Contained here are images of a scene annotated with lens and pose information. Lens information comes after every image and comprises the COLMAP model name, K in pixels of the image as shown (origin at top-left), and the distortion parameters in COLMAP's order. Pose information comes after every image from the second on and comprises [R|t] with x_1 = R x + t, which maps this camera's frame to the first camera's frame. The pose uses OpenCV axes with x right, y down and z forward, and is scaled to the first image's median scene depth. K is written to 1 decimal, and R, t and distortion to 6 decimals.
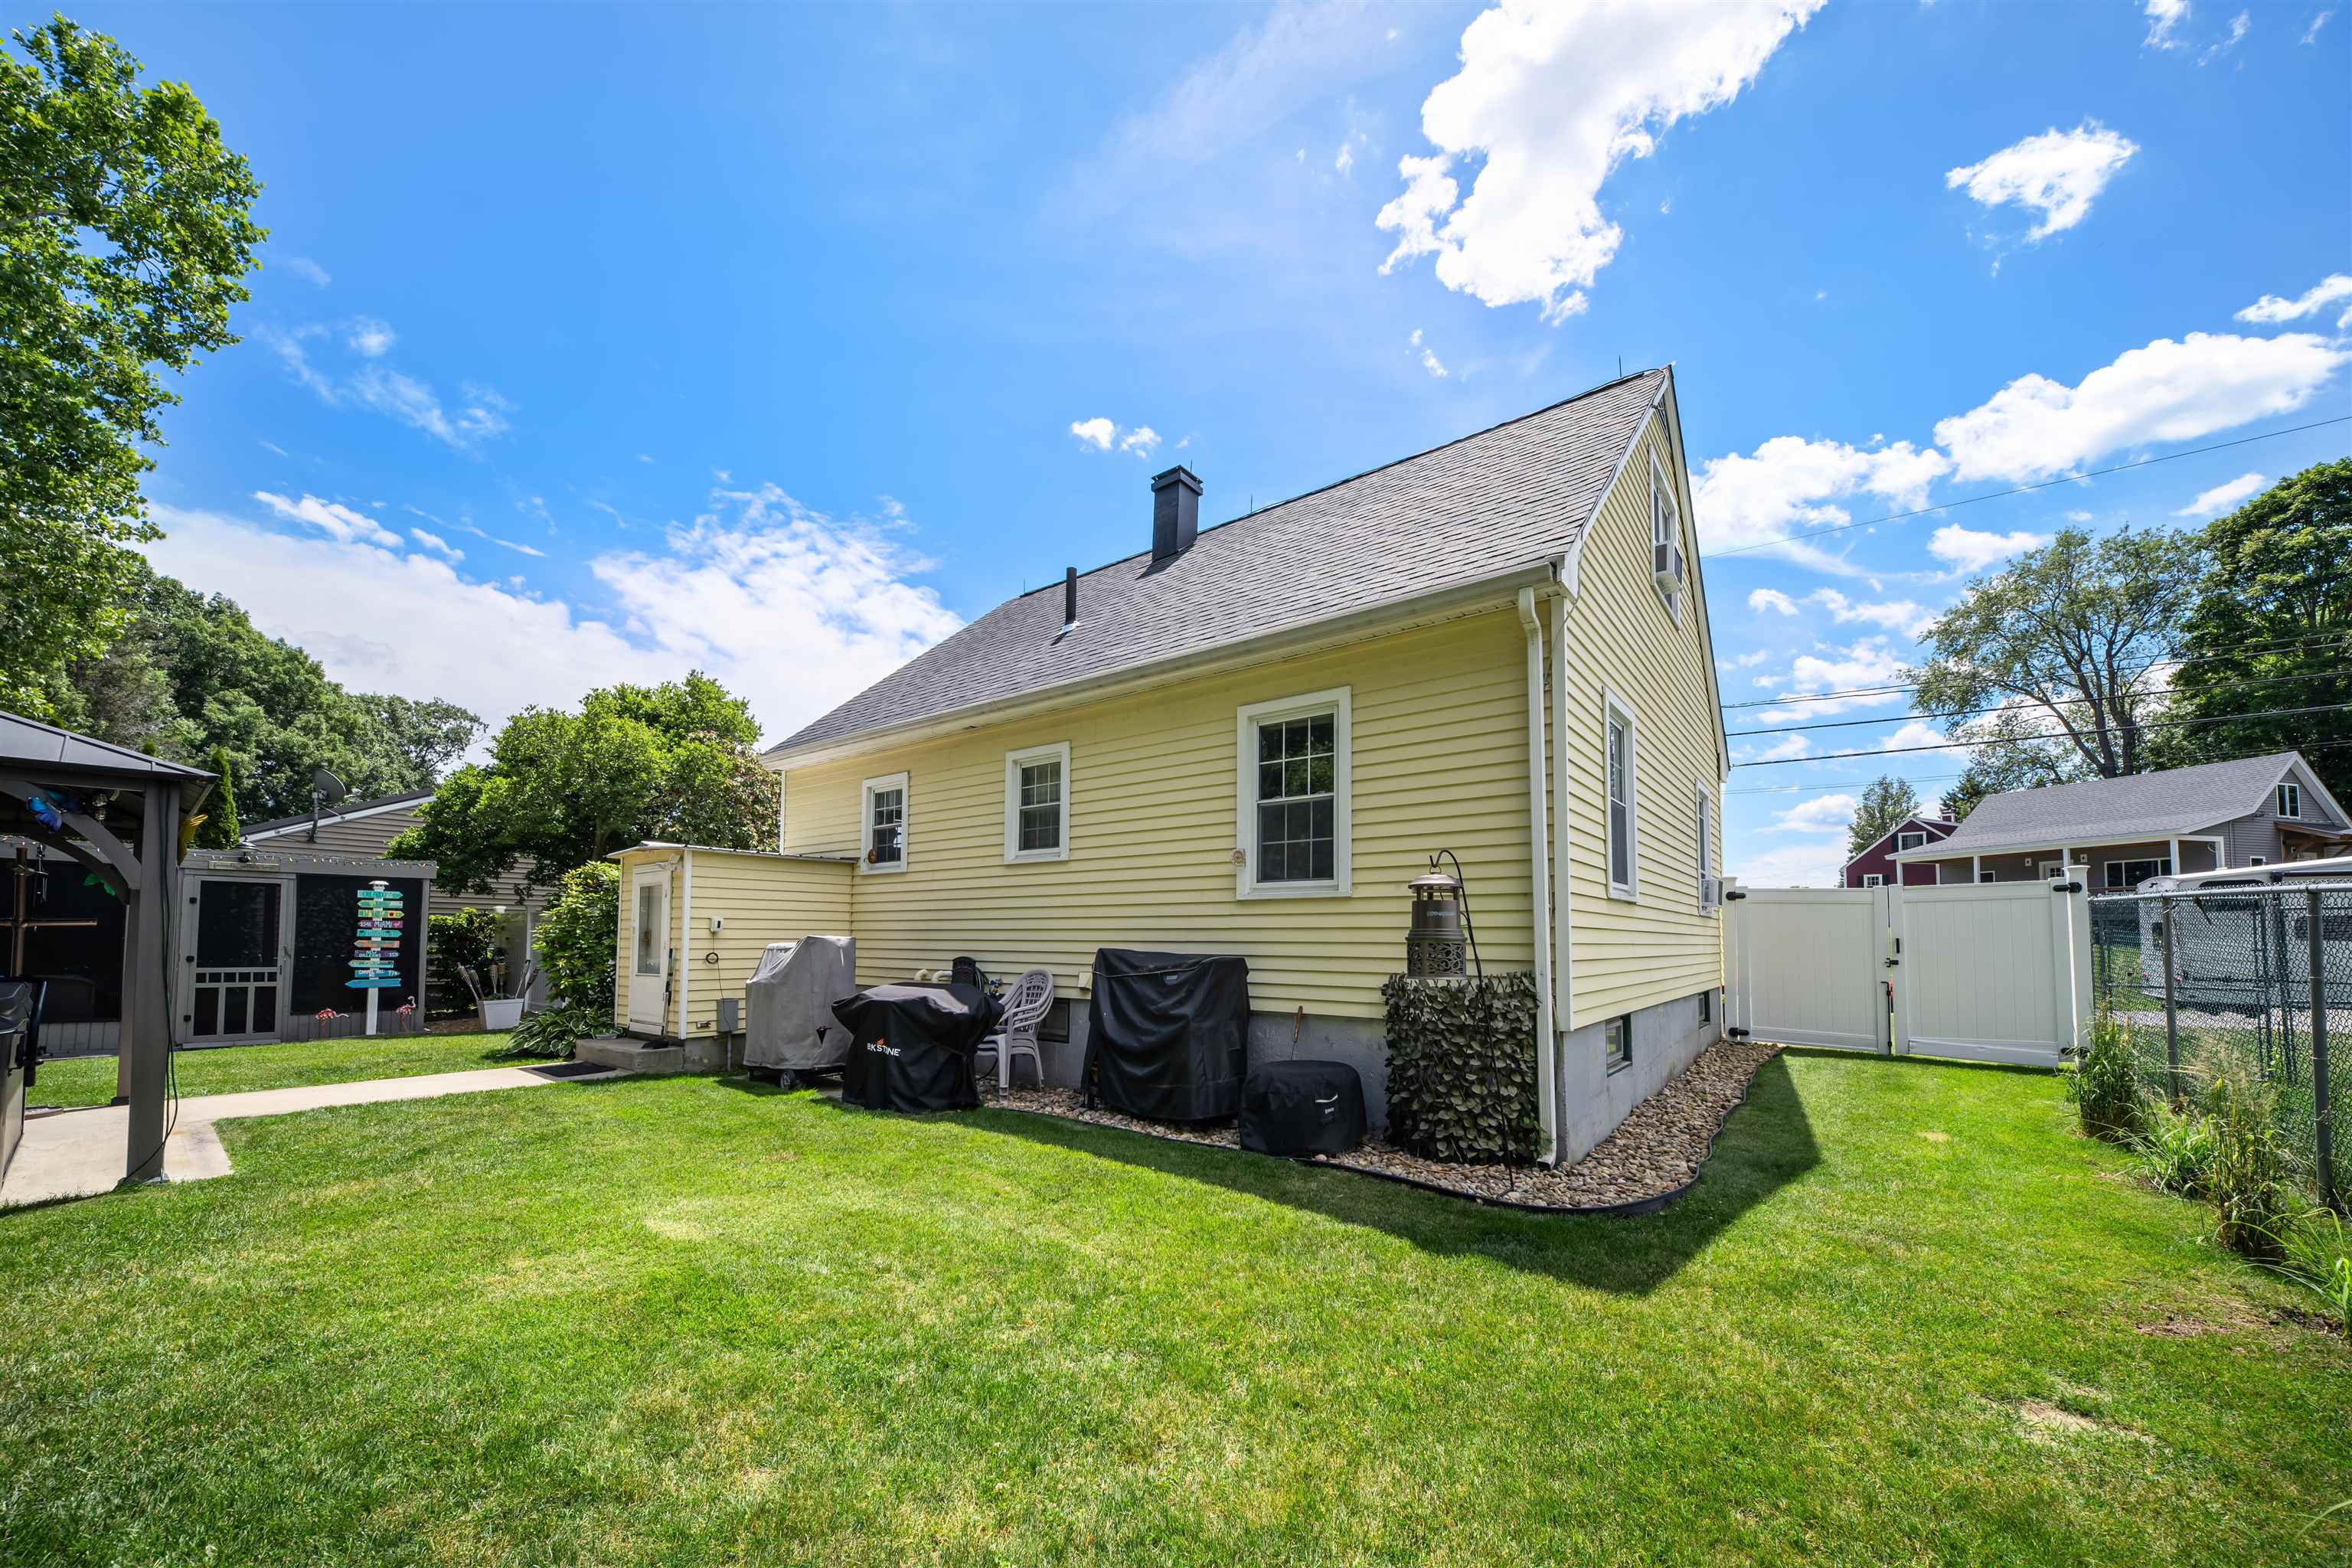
lens RADIAL K [[846.3, 0, 1182.3], [0, 846.3, 898.1], [0, 0, 1]] dist [-0.010188, -0.001794]
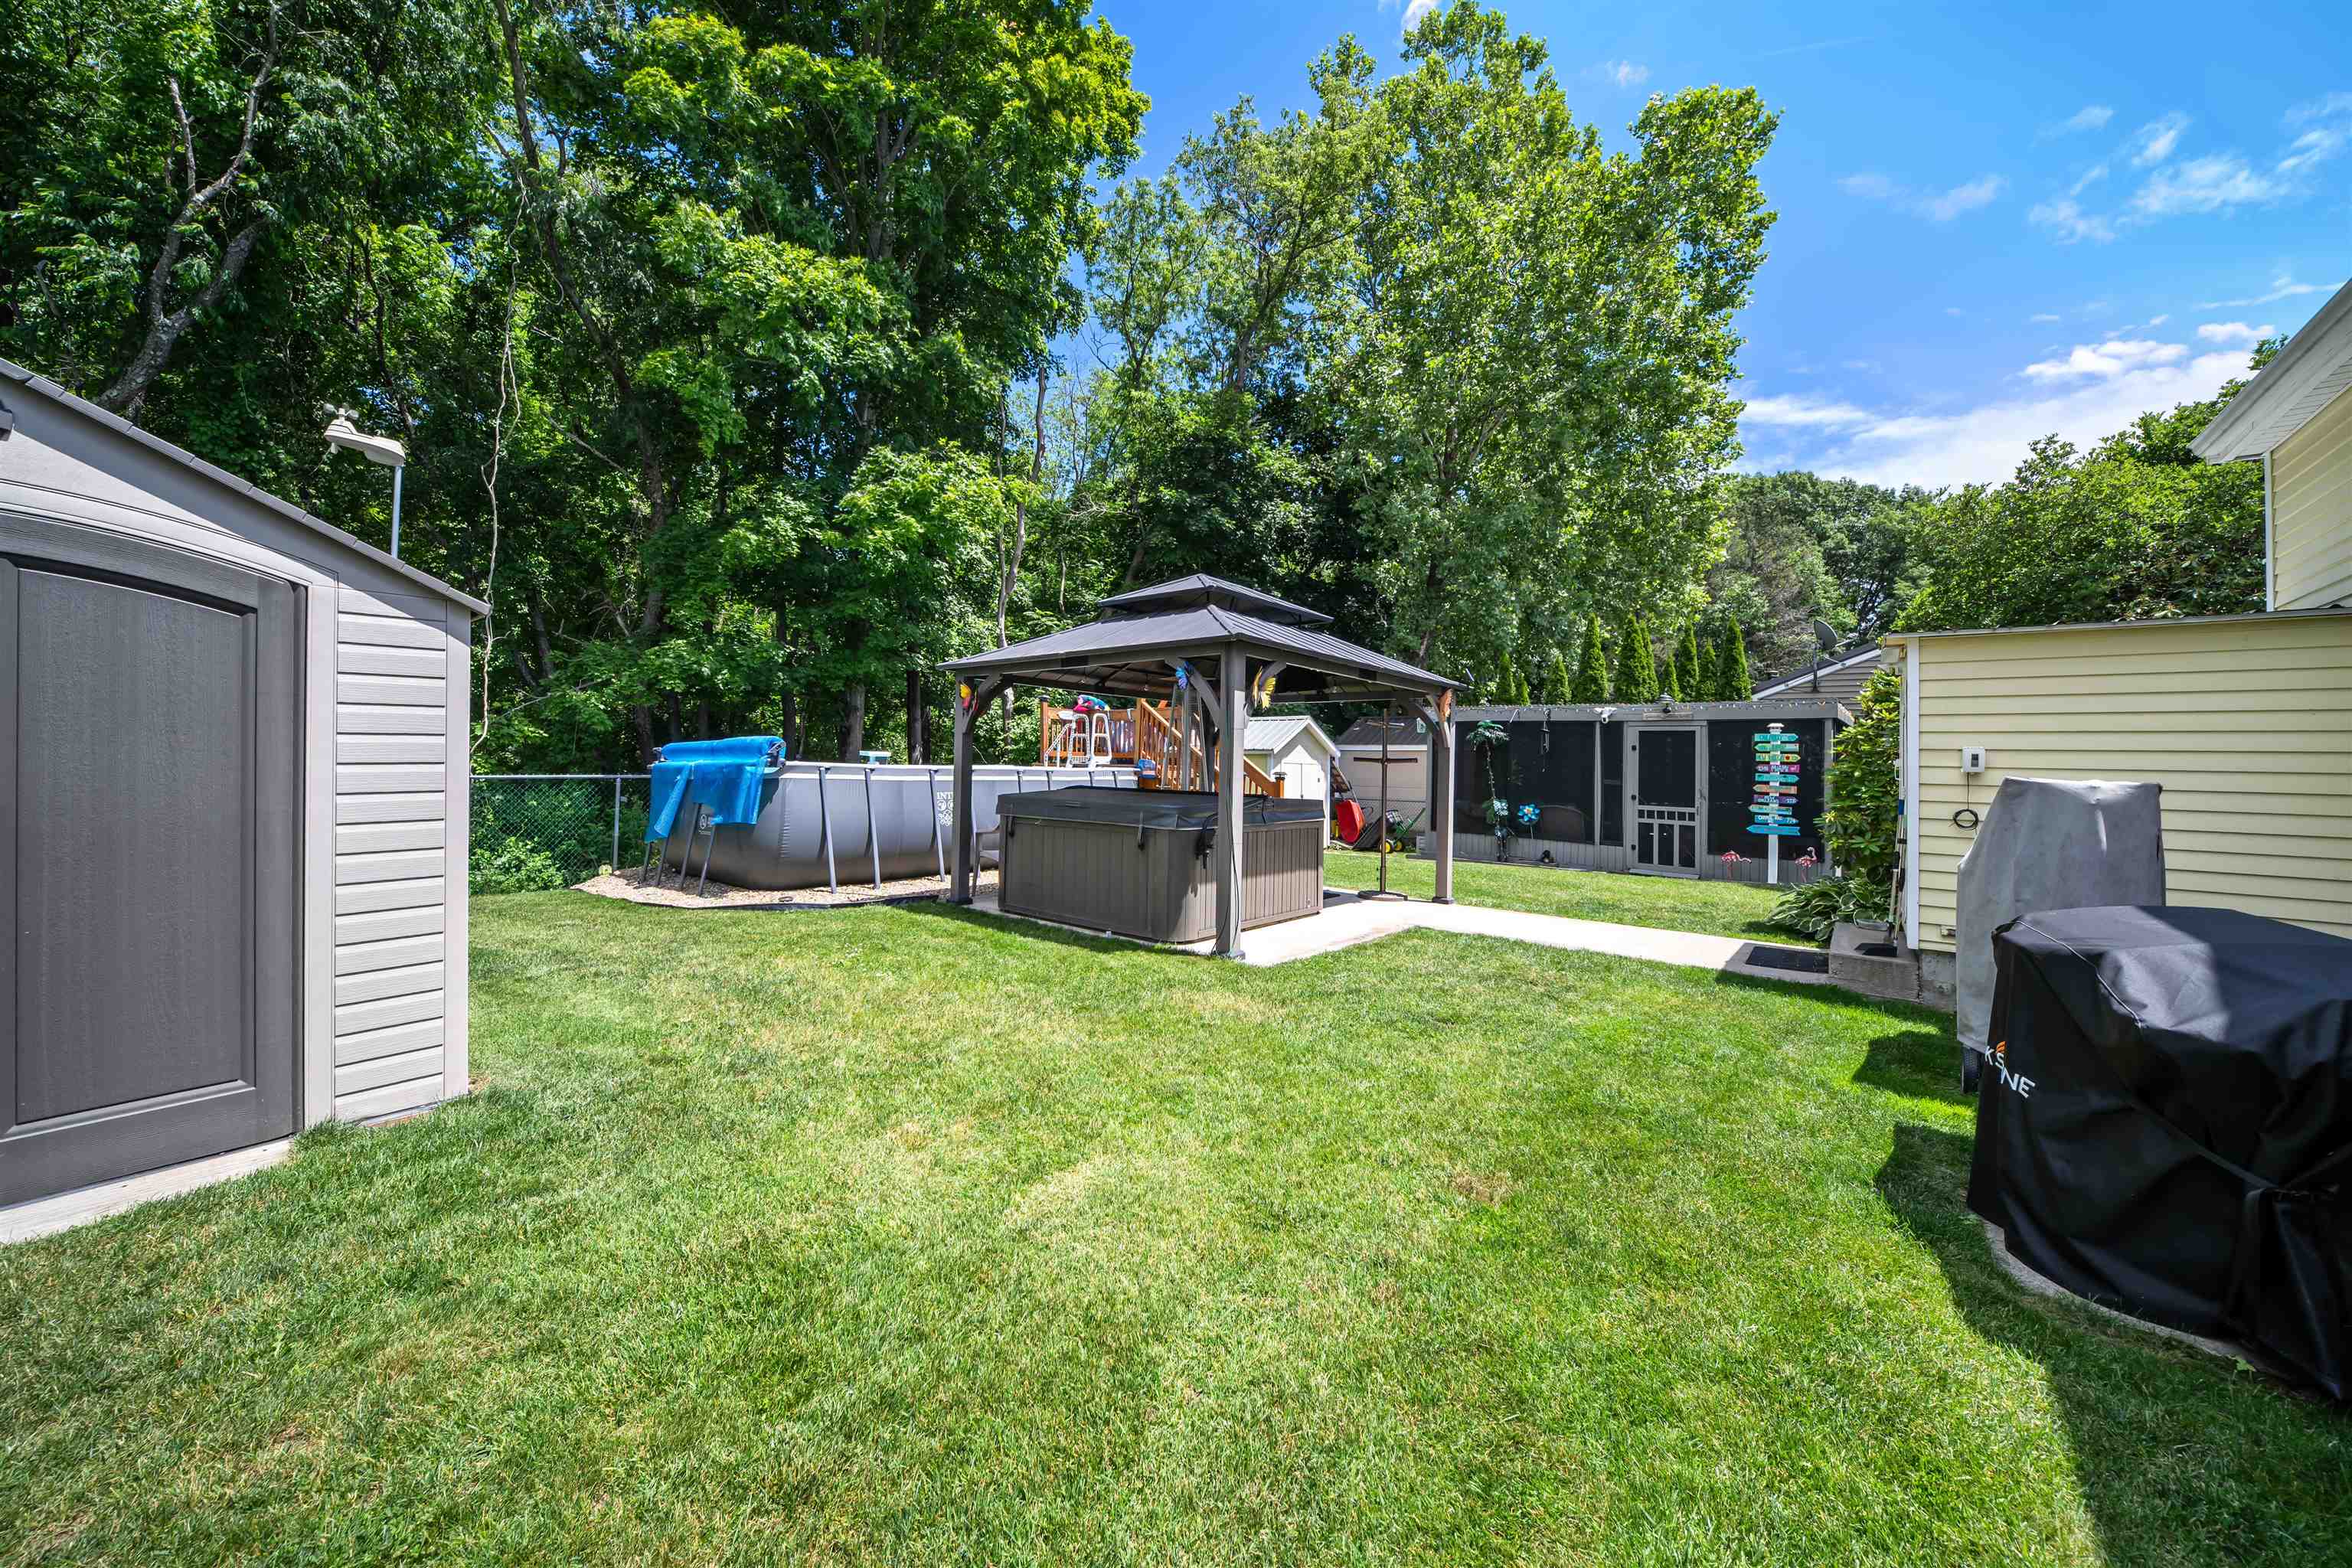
lens RADIAL K [[846.3, 0, 1154.1], [0, 846.3, 744.2], [0, 0, 1]] dist [-0.010188, -0.001794]
pose [[-0.034262, -0.028992, -0.998992, 0.033037], [0.018925, 0.999381, -0.029652, 0.026530], [0.999234, -0.019922, -0.033692, 0.465560]]
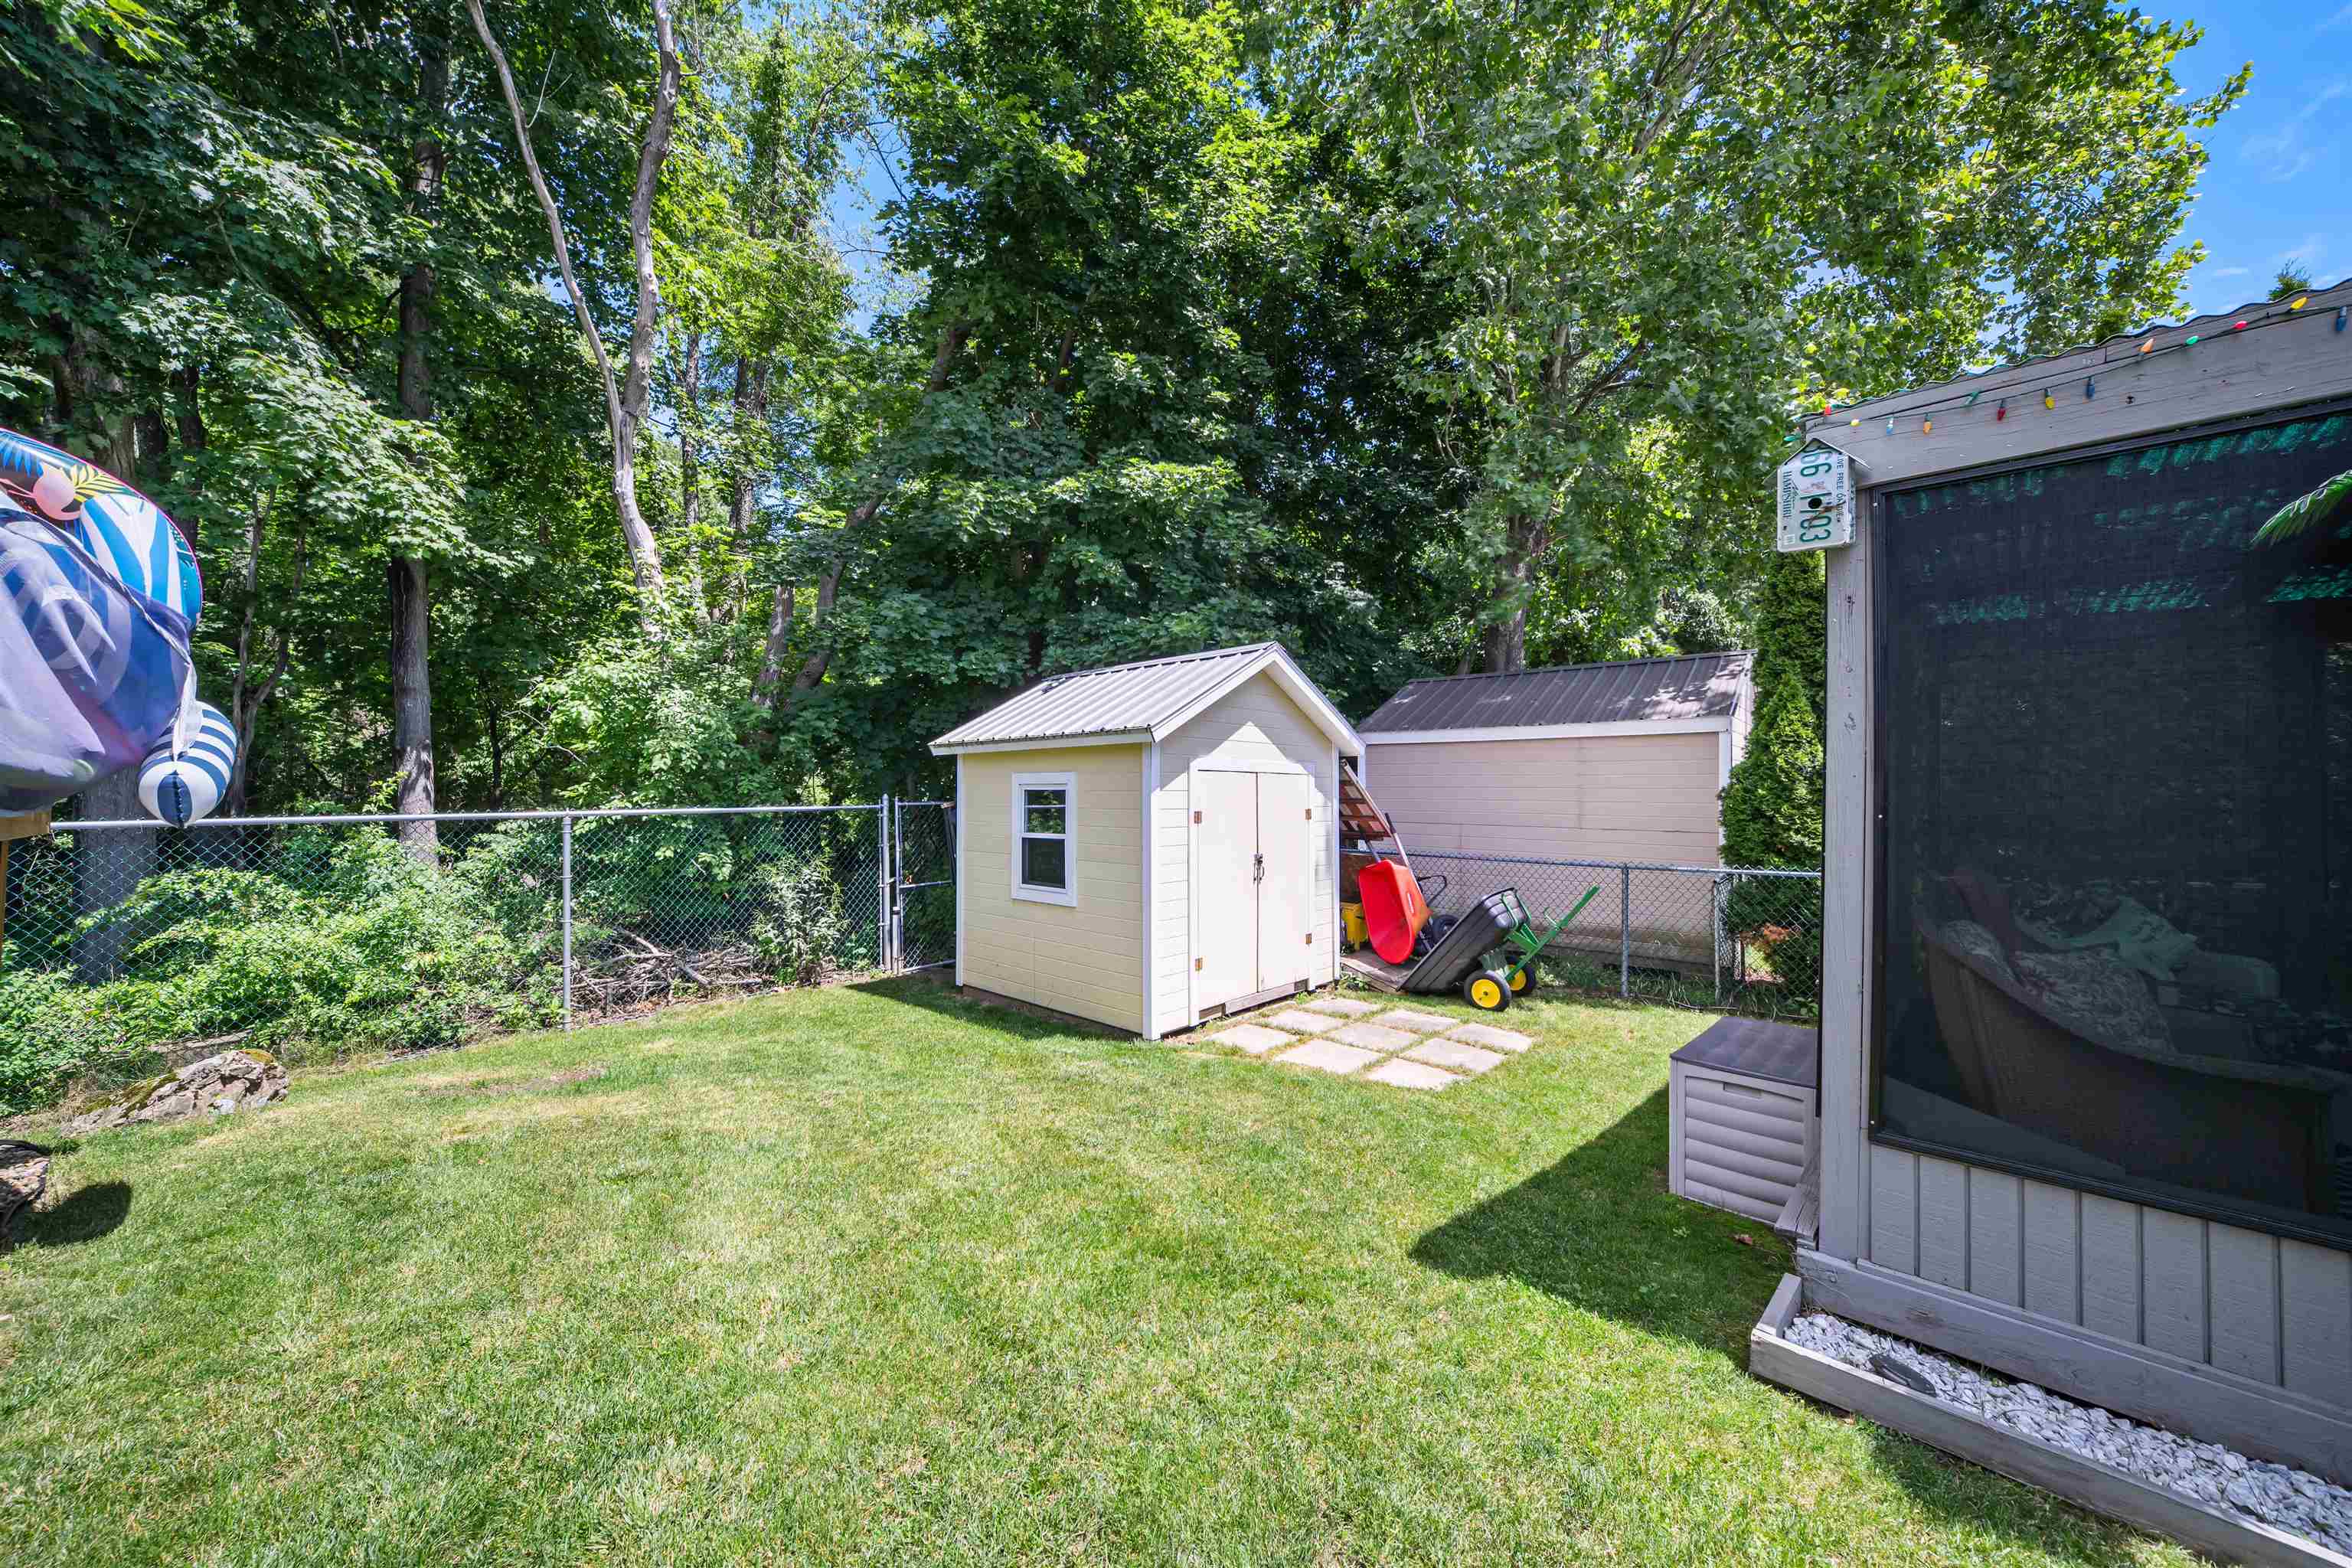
lens RADIAL K [[846.3, 0, 1177.7], [0, 846.3, 784.6], [0, 0, 1]] dist [-0.010188, -0.001794]
pose [[-0.079118, -0.012135, -0.996791, -1.450890], [0.032226, 0.999372, -0.014724, 0.043162], [0.996344, -0.033288, -0.078677, 0.785231]]
